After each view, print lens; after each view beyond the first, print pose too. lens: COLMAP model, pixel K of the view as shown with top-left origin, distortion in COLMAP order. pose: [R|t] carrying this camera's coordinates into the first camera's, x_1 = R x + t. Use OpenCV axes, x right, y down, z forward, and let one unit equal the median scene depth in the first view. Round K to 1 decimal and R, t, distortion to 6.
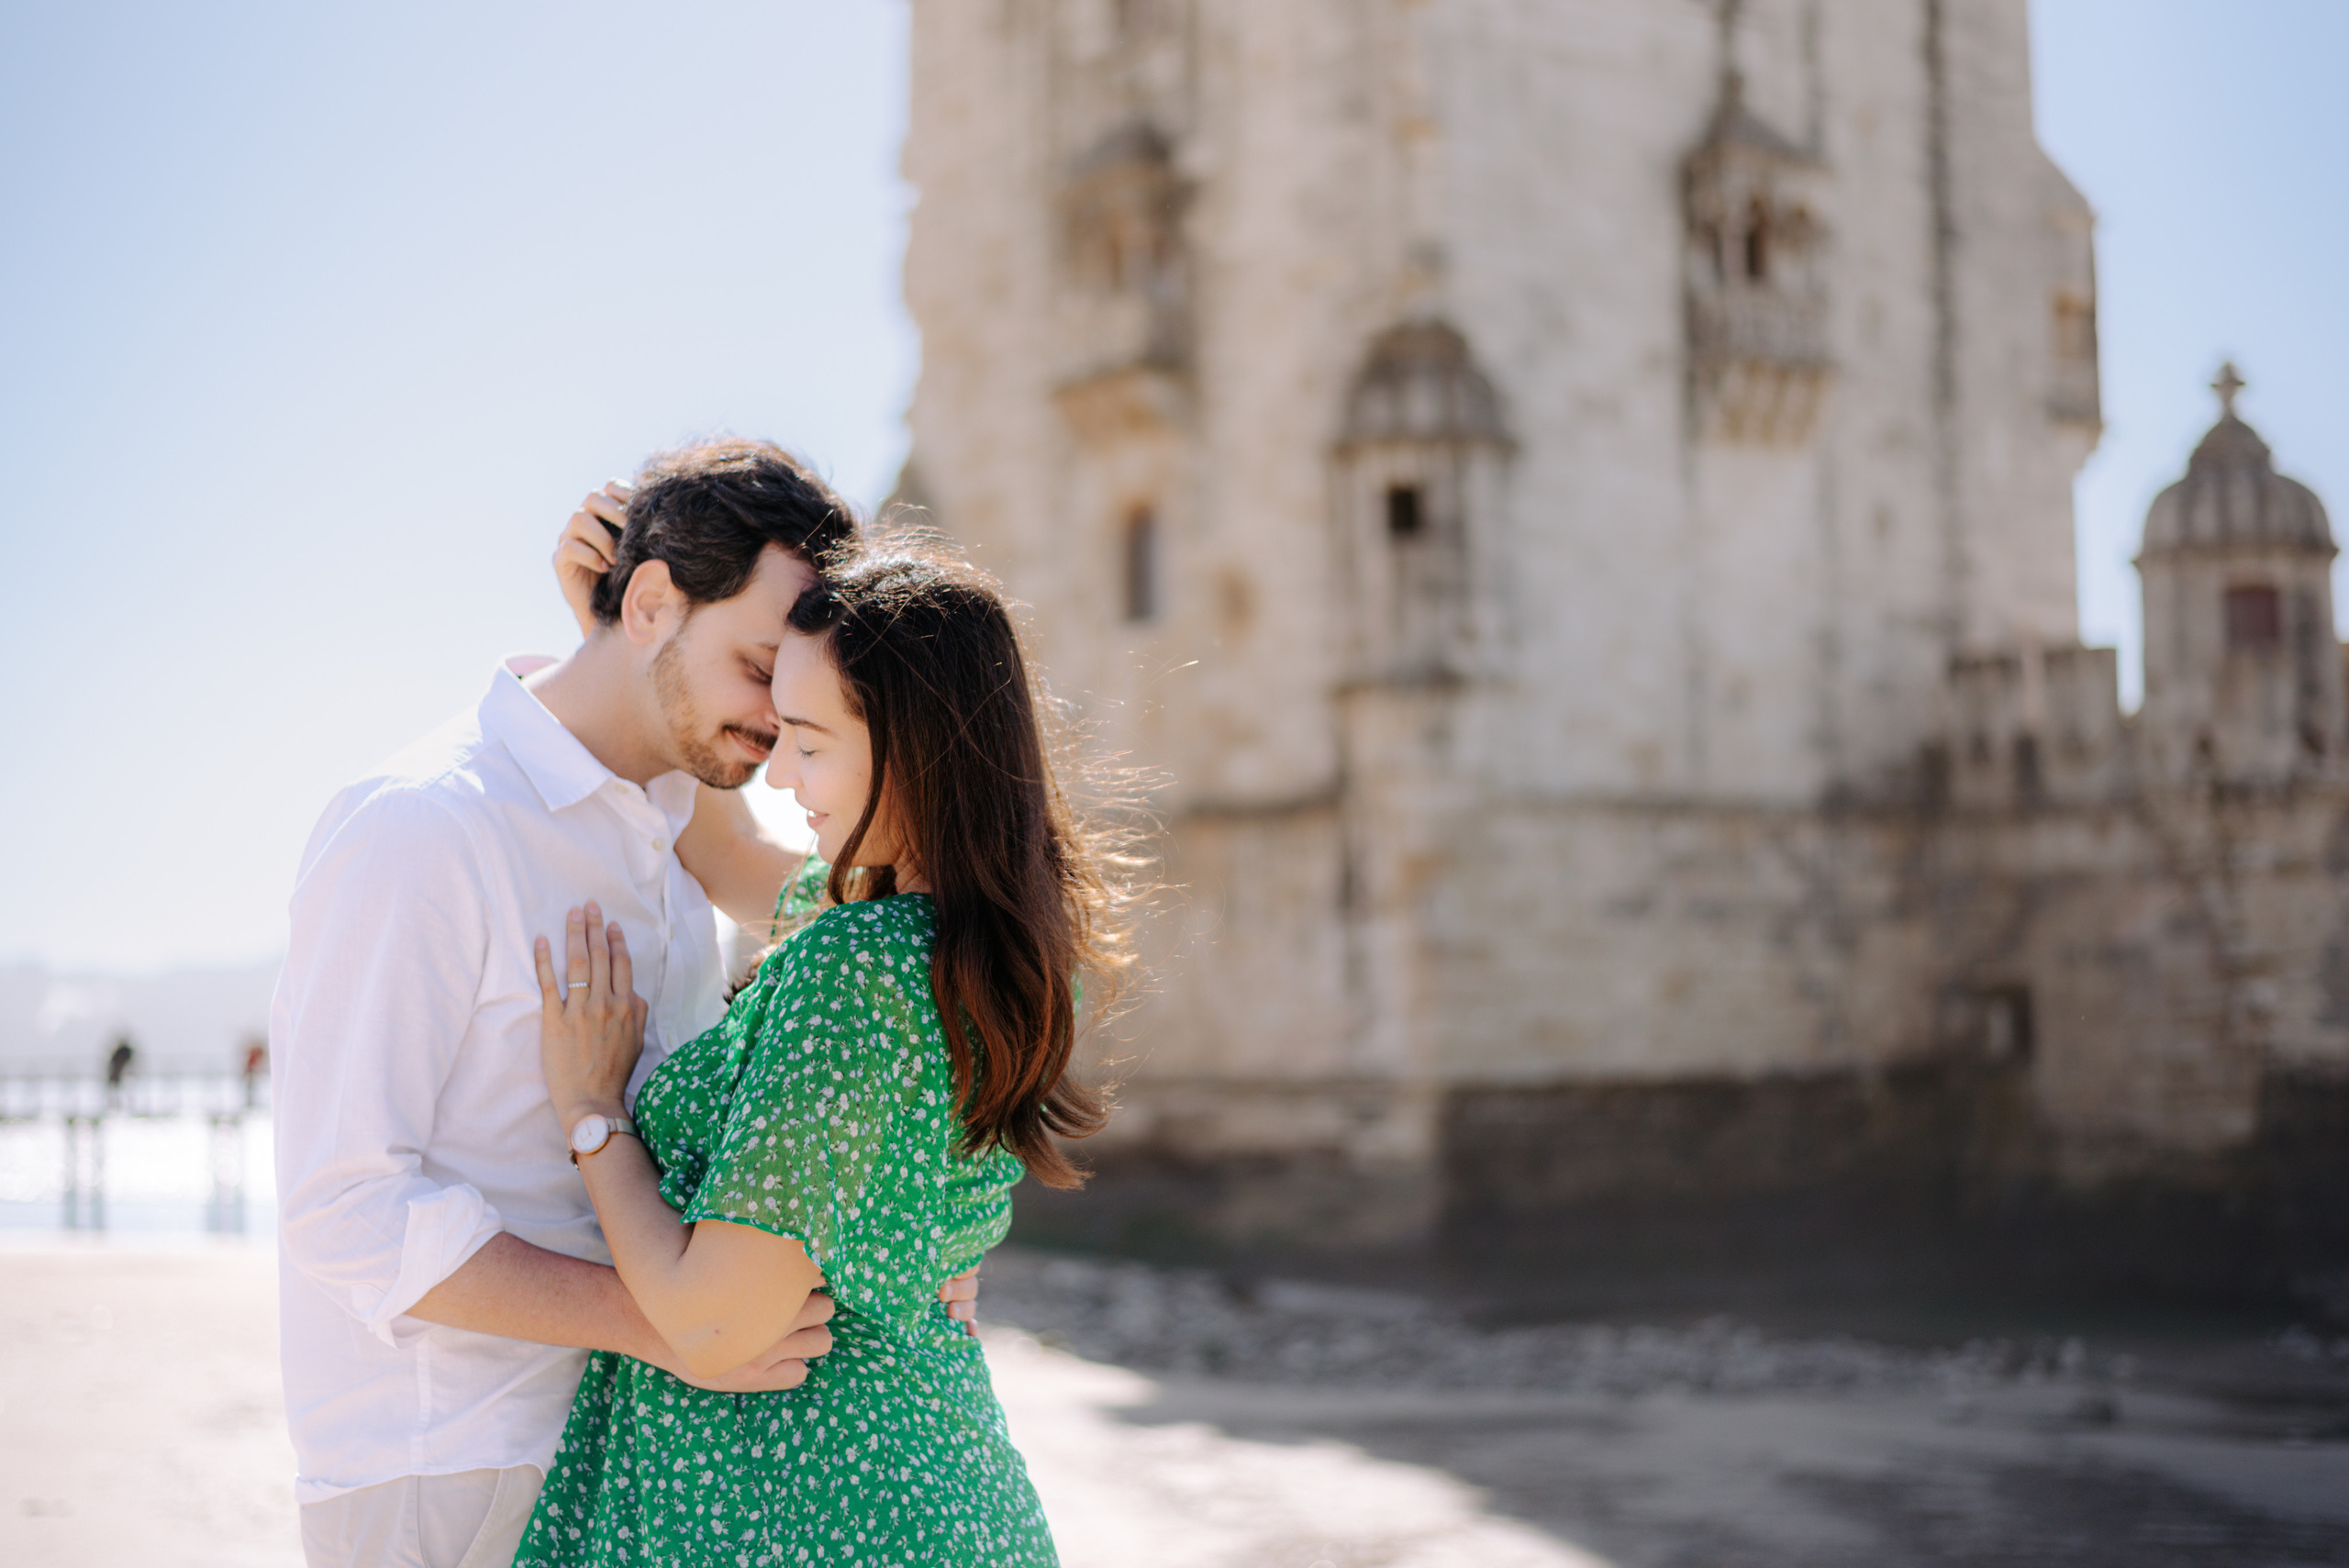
lens RADIAL K [[3540.3, 0, 1106.9], [0, 3540.3, 778.4], [0, 0, 1]] dist [-0.001368, -0.000282]
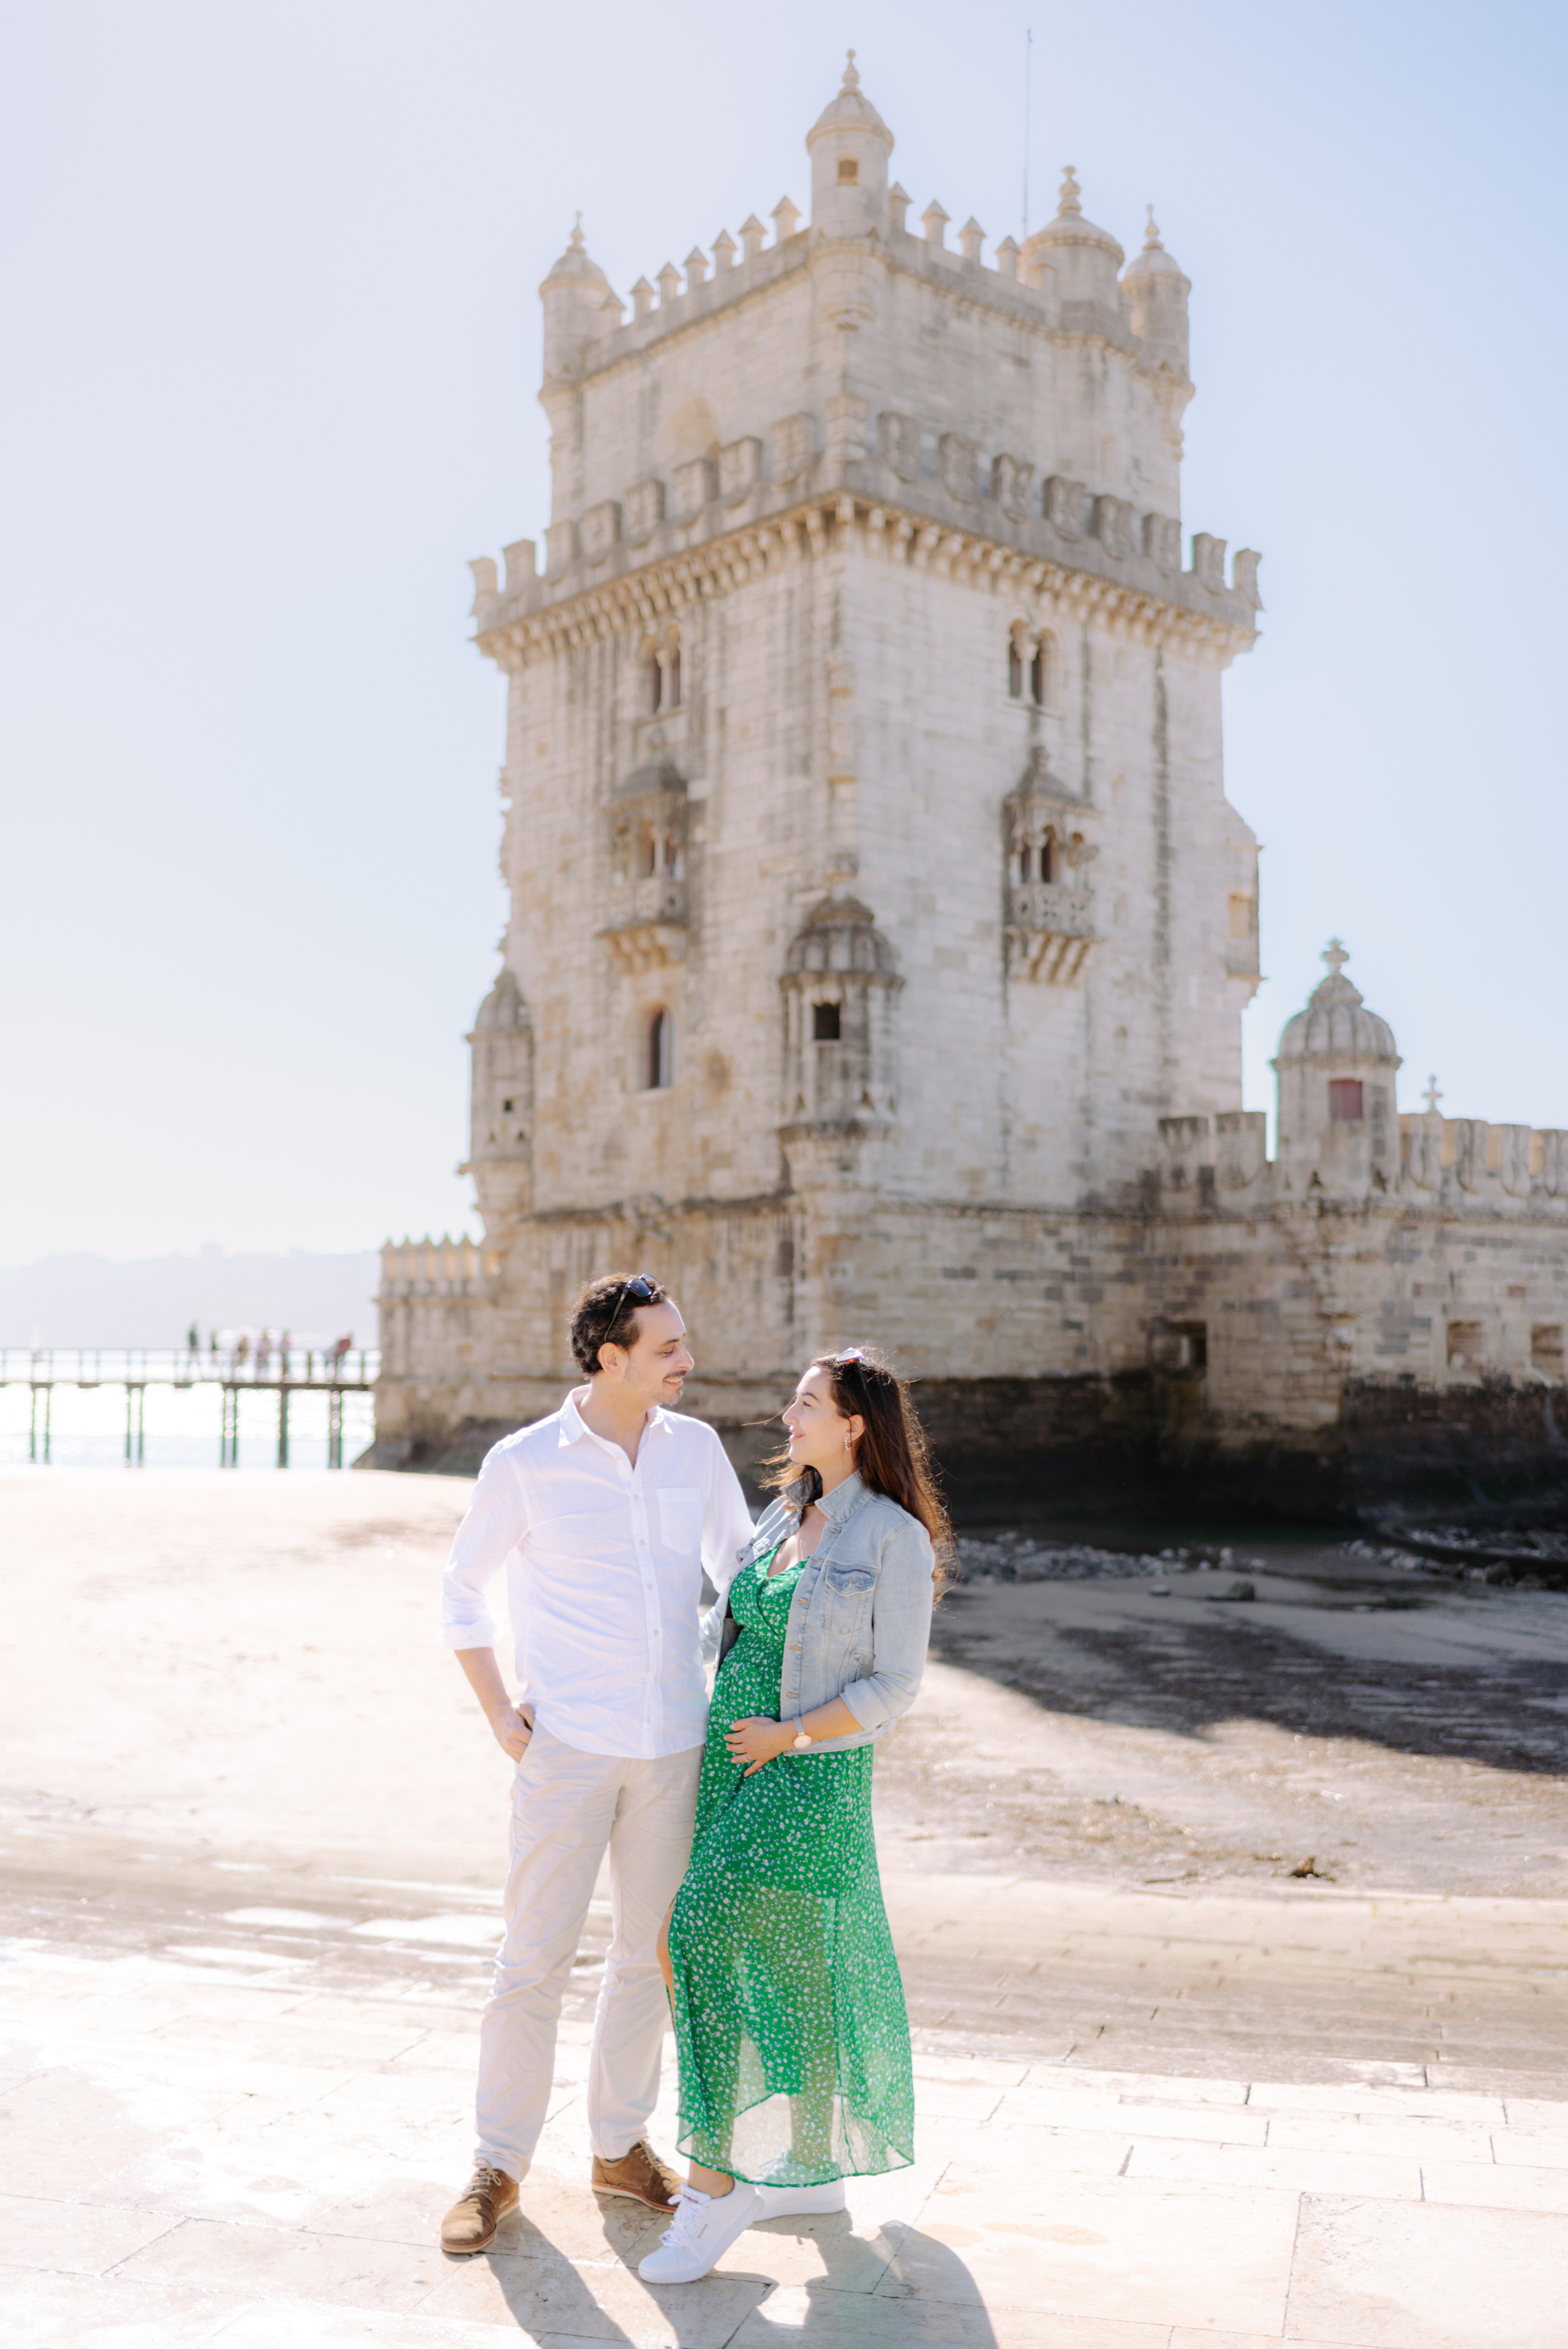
lens RADIAL K [[2349.1, 0, 808.9], [0, 2349.1, 1222.0], [0, 0, 1]] dist [0.007593, 0.004821]
pose [[0.995674, 0.021331, 0.090434, -0.016964], [-0.023712, 0.999398, 0.025338, -0.011444], [-0.089839, -0.027373, 0.995580, -0.048884]]
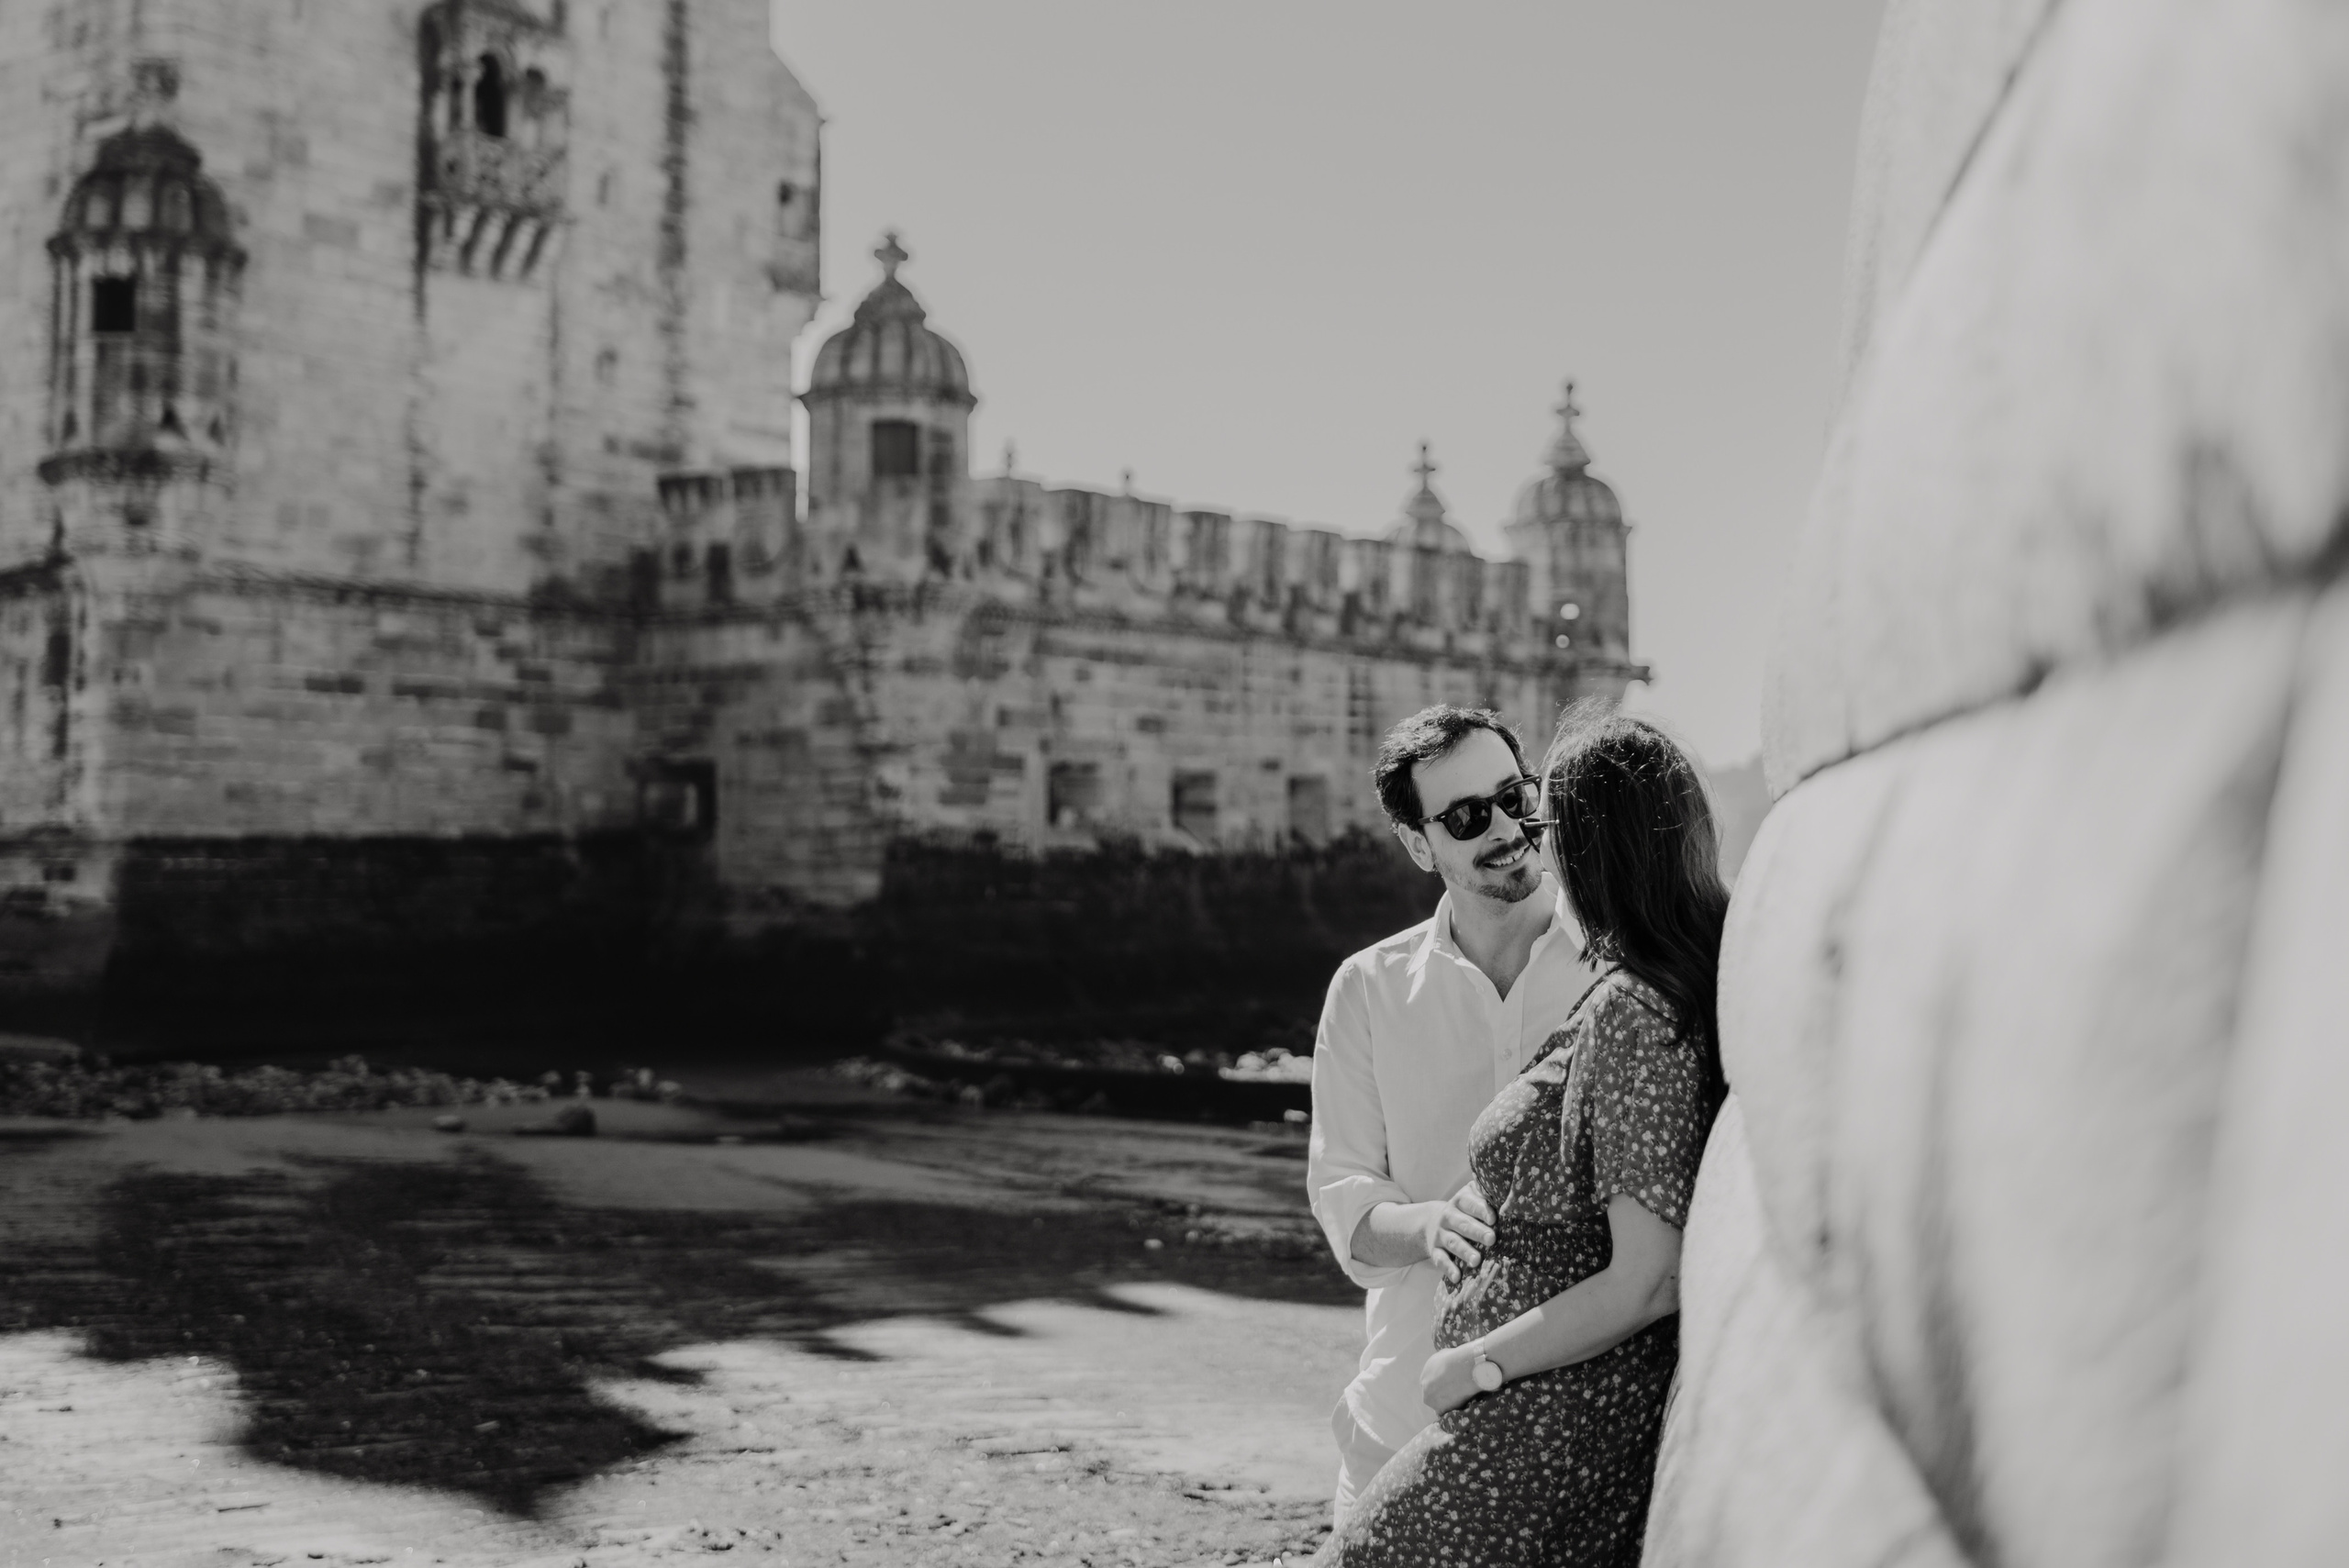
lens RADIAL K [[2913.9, 0, 1166.5], [0, 2913.9, 606.8], [0, 0, 1]] dist [0.005157, -0.012018]
pose [[0.951767, 0.038726, 0.304368, 0.113738], [-0.034694, 0.999224, -0.018645, 0.019796], [-0.304854, 0.007186, 0.952372, 0.055797]]
